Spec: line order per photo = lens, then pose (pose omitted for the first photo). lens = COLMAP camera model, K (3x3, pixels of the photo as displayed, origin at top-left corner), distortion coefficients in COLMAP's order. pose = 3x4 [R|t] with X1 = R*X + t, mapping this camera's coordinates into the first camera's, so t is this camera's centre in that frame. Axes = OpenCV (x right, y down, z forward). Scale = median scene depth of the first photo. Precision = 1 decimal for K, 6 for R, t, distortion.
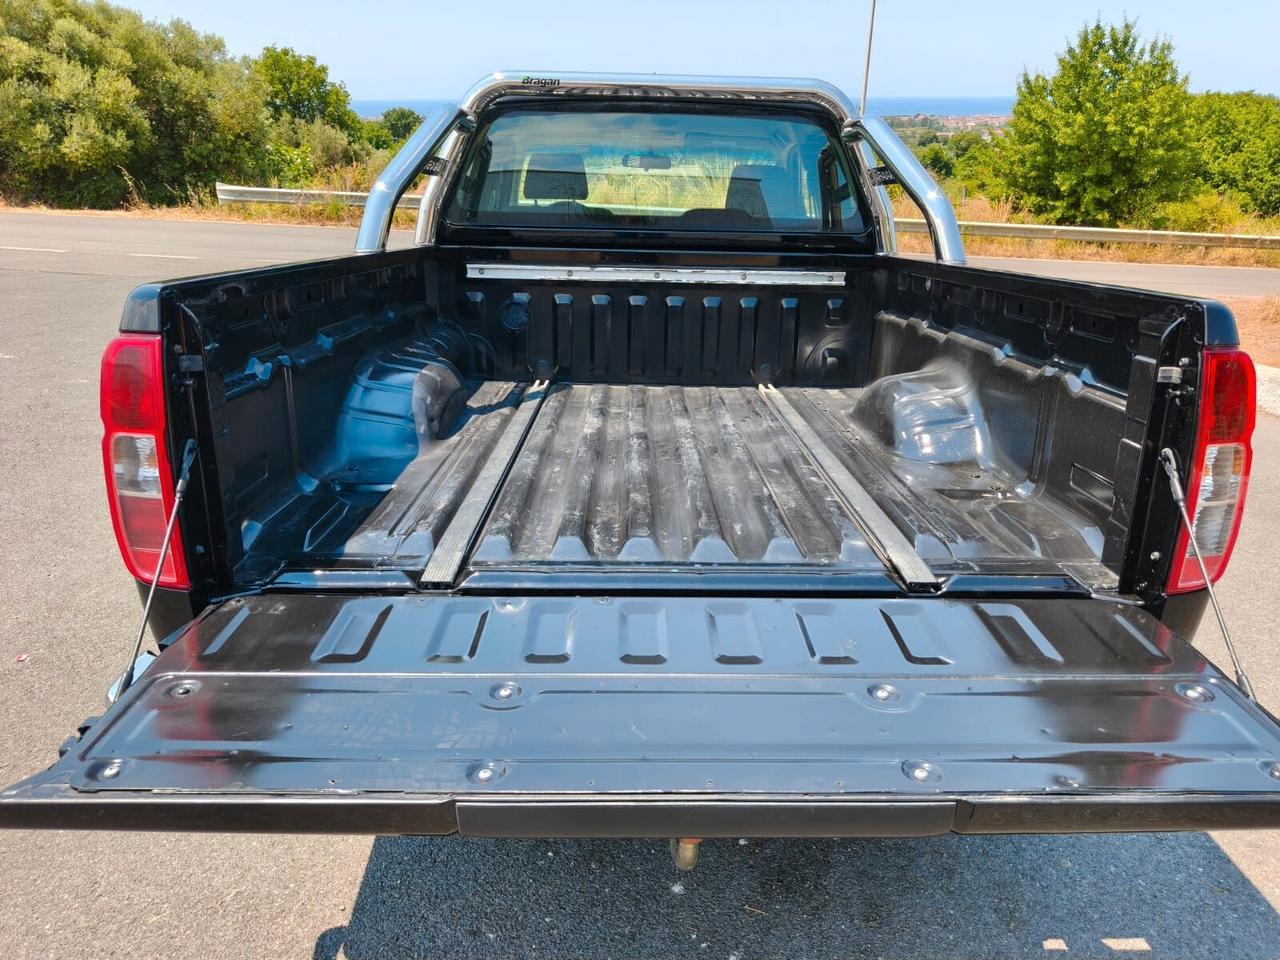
lens RADIAL K [[913.3, 0, 655.3], [0, 913.3, 481.8], [0, 0, 1]] dist [-0.000383, -0.001888]
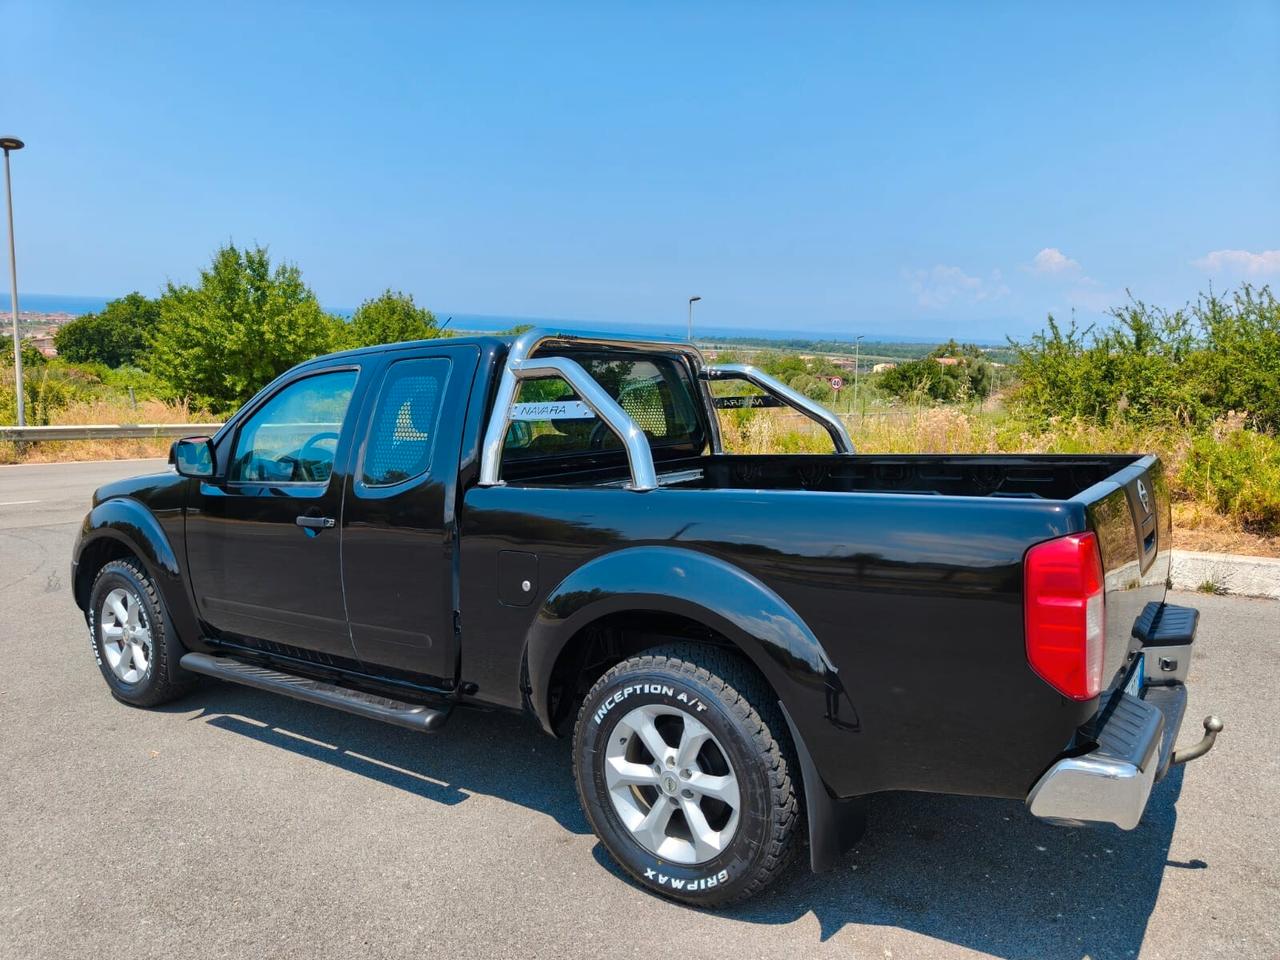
lens RADIAL K [[908.8, 0, 640.0], [0, 908.8, 473.2], [0, 0, 1]] dist [0.008174, -0.001013]
pose [[0.593230, -0.101726, 0.798580, -0.131979], [0.267792, 0.960428, -0.076588, -0.020004], [-0.759187, 0.259288, 0.596996, 0.035507]]
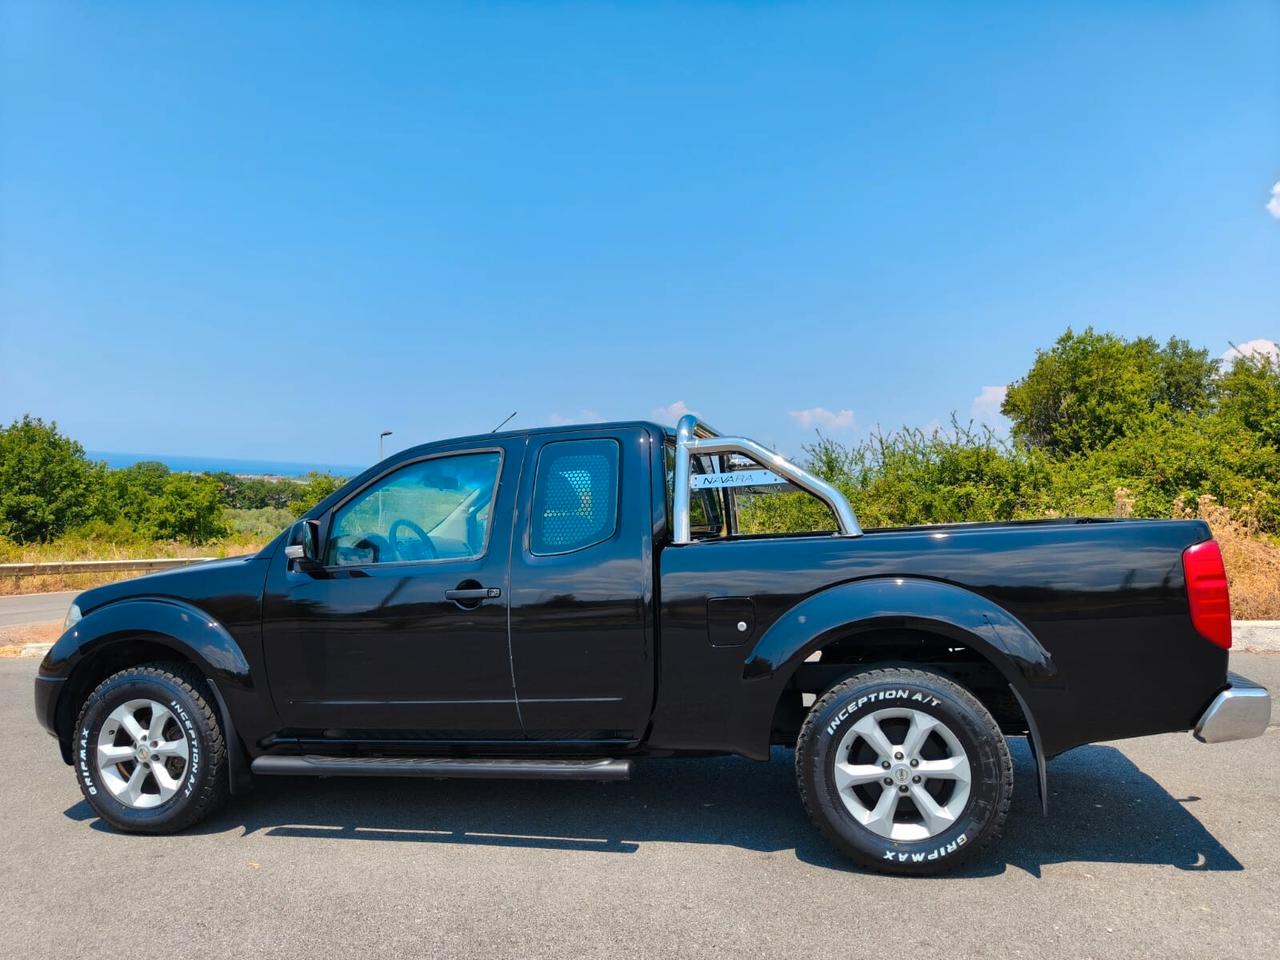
lens RADIAL K [[910.8, 0, 640.0], [0, 910.8, 480.0], [0, 0, 1]] dist [-0.001004, 0.002731]
pose [[0.259870, 0.016617, 0.965501, -0.190609], [0.324119, 0.940346, -0.103422, -0.031703], [-0.909623, 0.339814, 0.238982, 0.101268]]
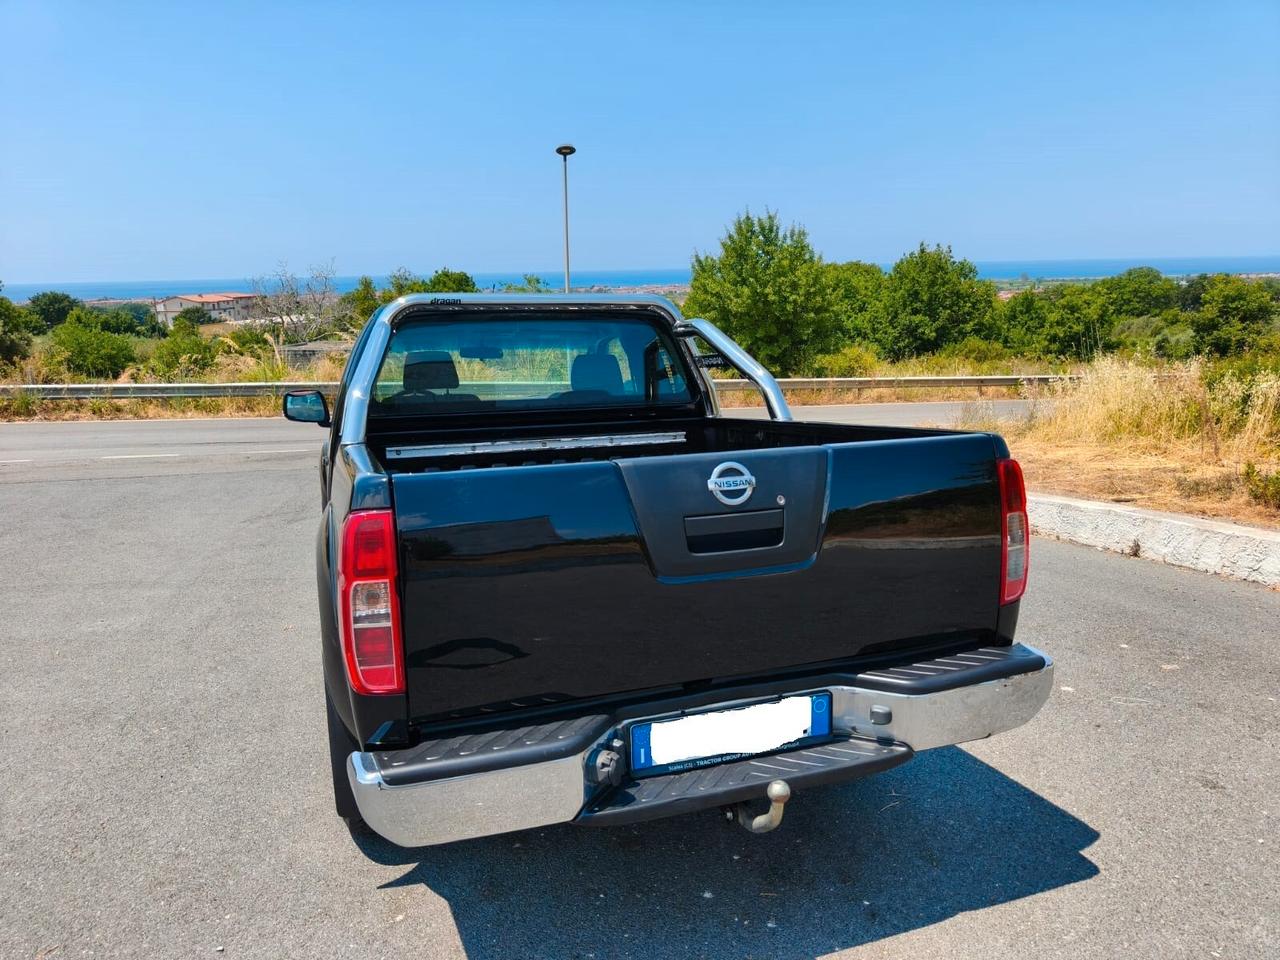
lens RADIAL K [[908.5, 0, 642.1], [0, 908.5, 482.6], [0, 0, 1]] dist [0.002881, 0.002008]
pose [[0.950829, -0.087697, 0.297042, -0.033877], [0.137167, 0.979125, -0.149997, 0.003925], [-0.277687, 0.183365, 0.943010, -0.027011]]
